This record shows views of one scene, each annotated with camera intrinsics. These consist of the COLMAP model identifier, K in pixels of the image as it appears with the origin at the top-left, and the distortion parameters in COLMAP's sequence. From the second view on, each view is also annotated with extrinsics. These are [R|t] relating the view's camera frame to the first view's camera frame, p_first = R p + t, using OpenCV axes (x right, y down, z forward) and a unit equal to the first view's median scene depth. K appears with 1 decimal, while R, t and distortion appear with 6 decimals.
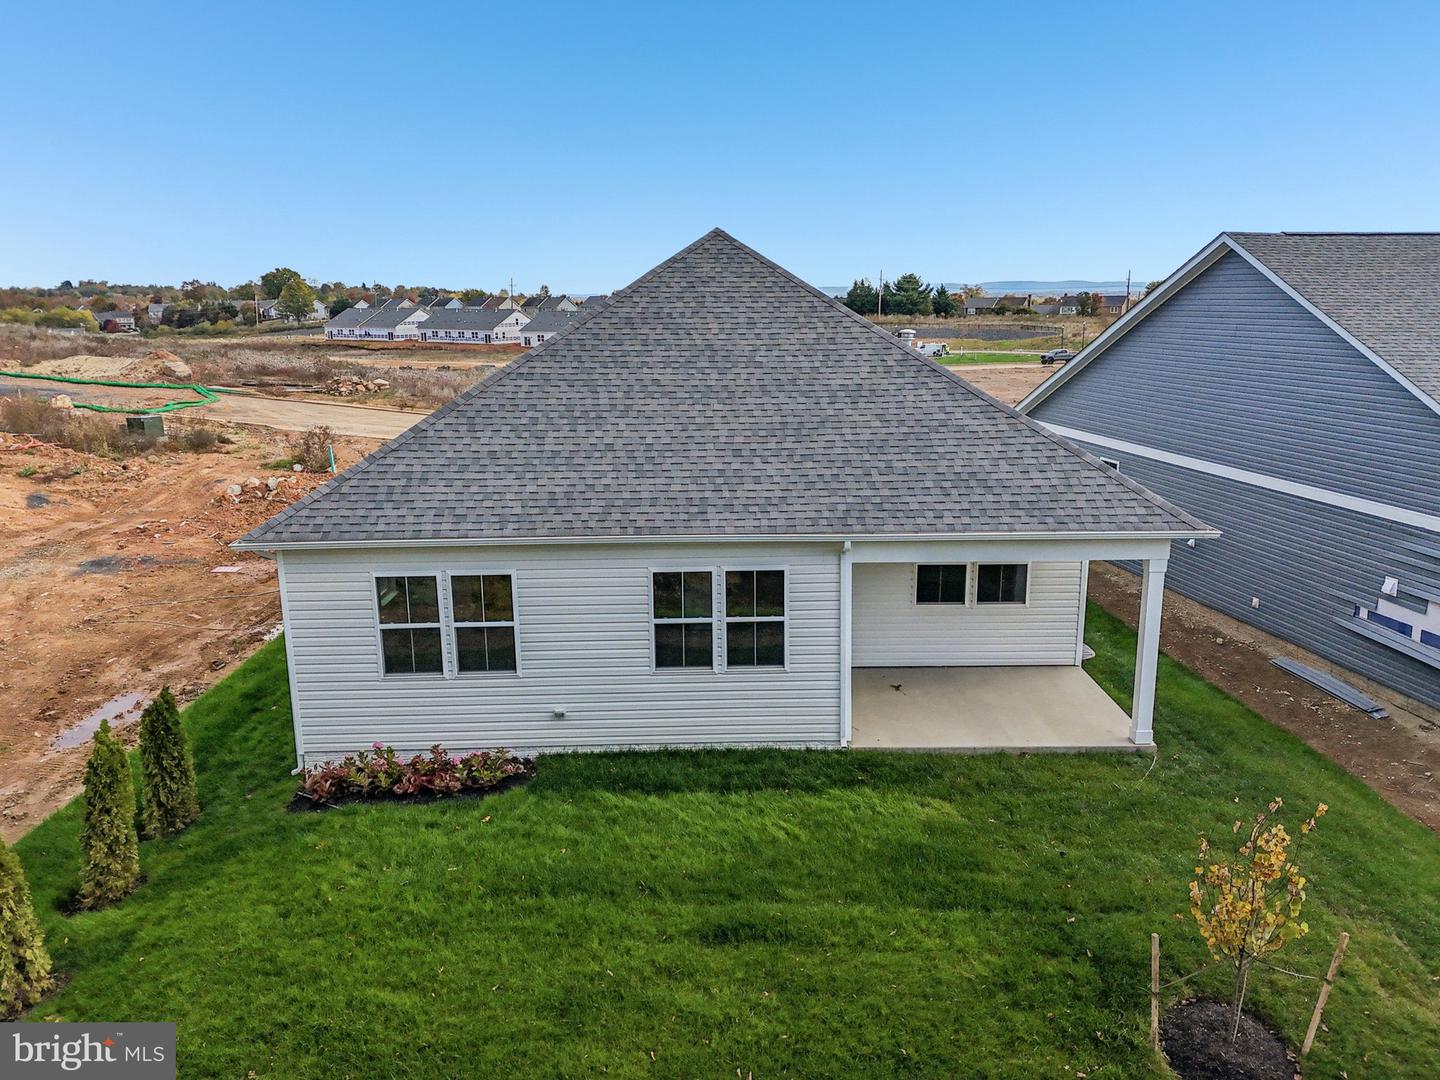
lens RADIAL K [[1084.3, 0, 719.6], [0, 1084.3, 536.1], [0, 0, 1]] dist [0.058998, -0.050753]
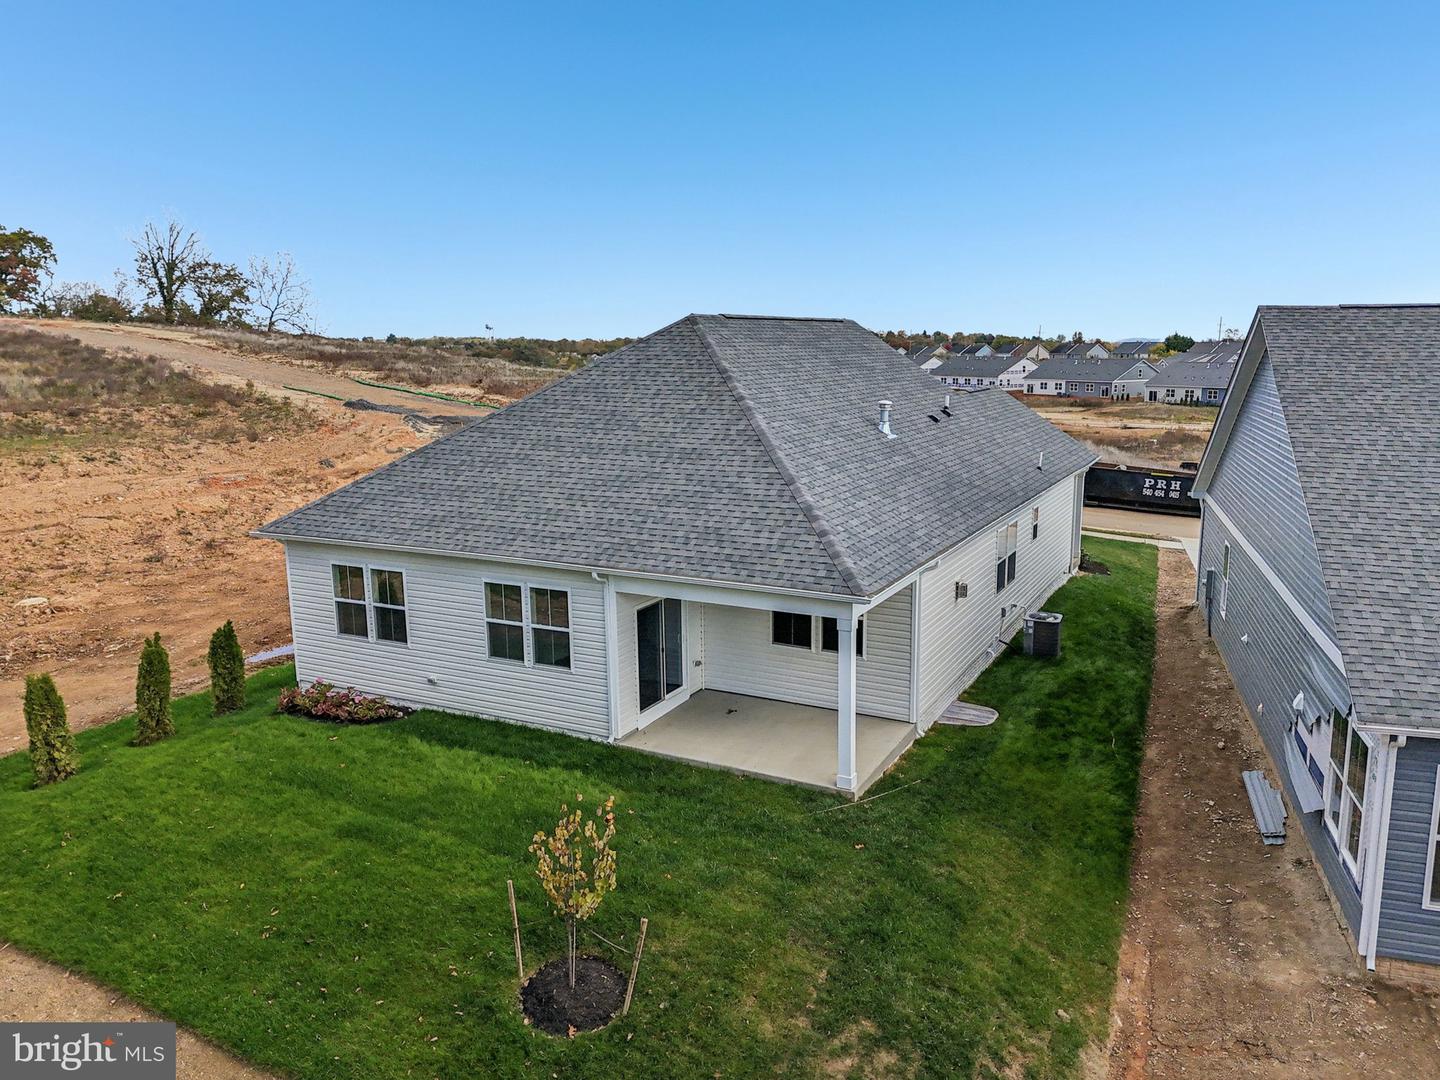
lens RADIAL K [[1084.3, 0, 719.6], [0, 1084.3, 536.1], [0, 0, 1]] dist [0.058998, -0.050753]
pose [[0.876620, 0.088275, -0.473017, 0.803261], [-0.106856, 0.994196, -0.012492, -0.035356], [0.469169, 0.061496, 0.880965, -0.031363]]
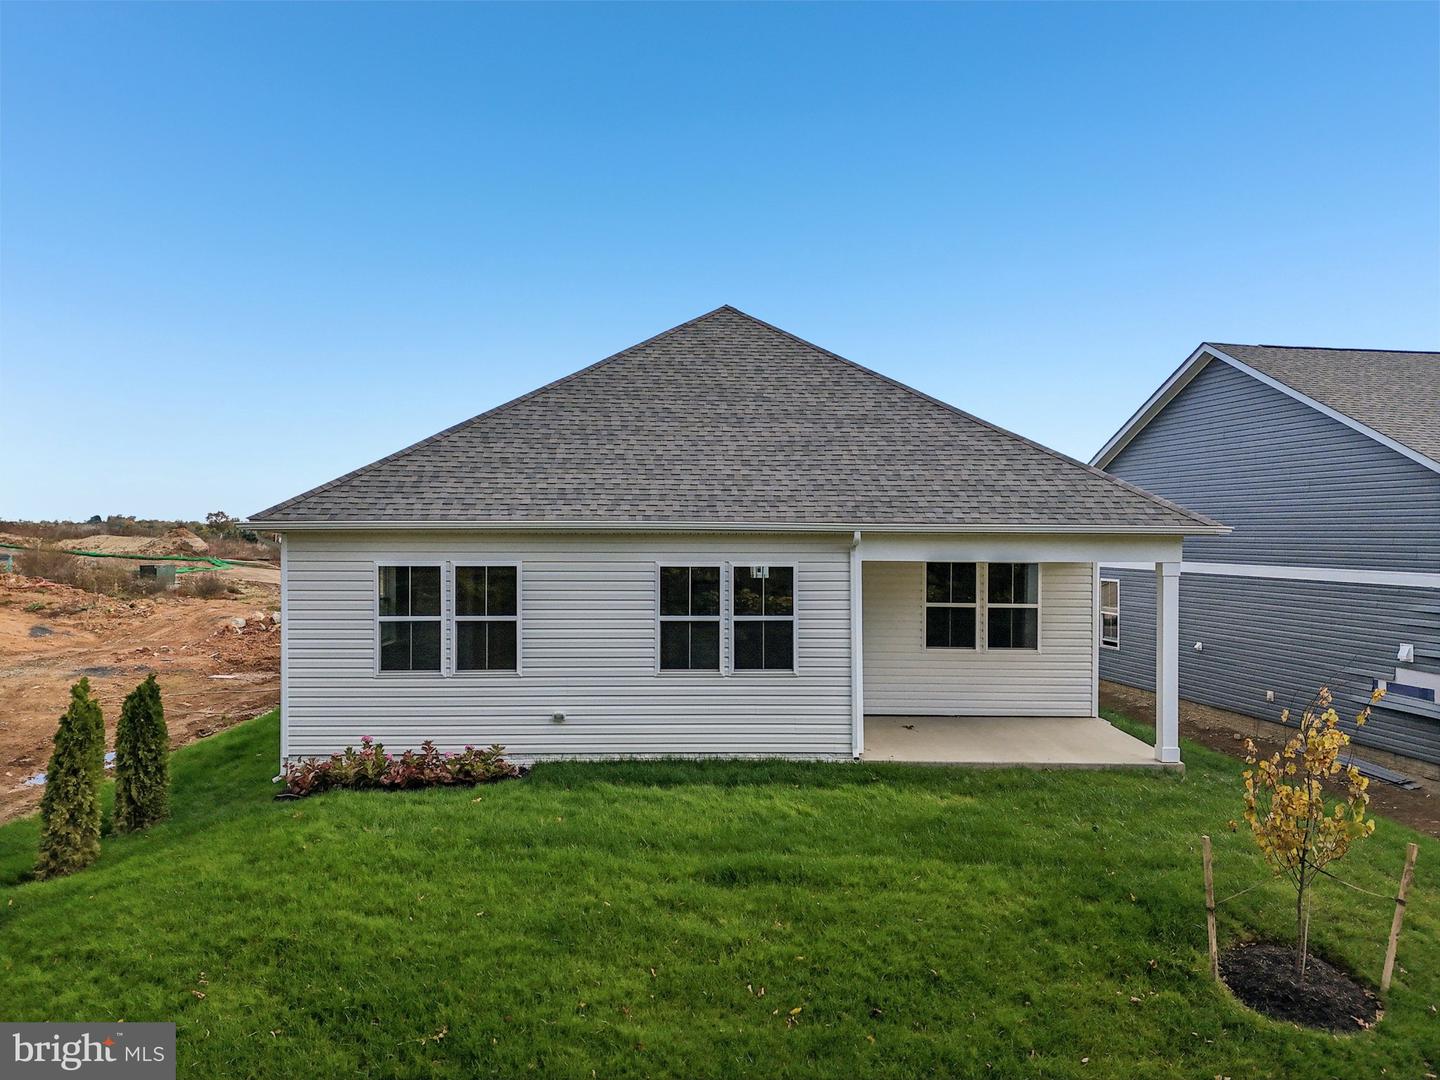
lens RADIAL K [[1063.2, 0, 720.0], [0, 1063.2, 540.0], [0, 0, 1]] dist [0.063289, -0.057161]
pose [[0.999913, 0.013154, 0.000412, -0.007850], [-0.012757, 0.976439, -0.215414, 0.216709], [-0.003236, 0.215390, 0.976523, 0.048500]]
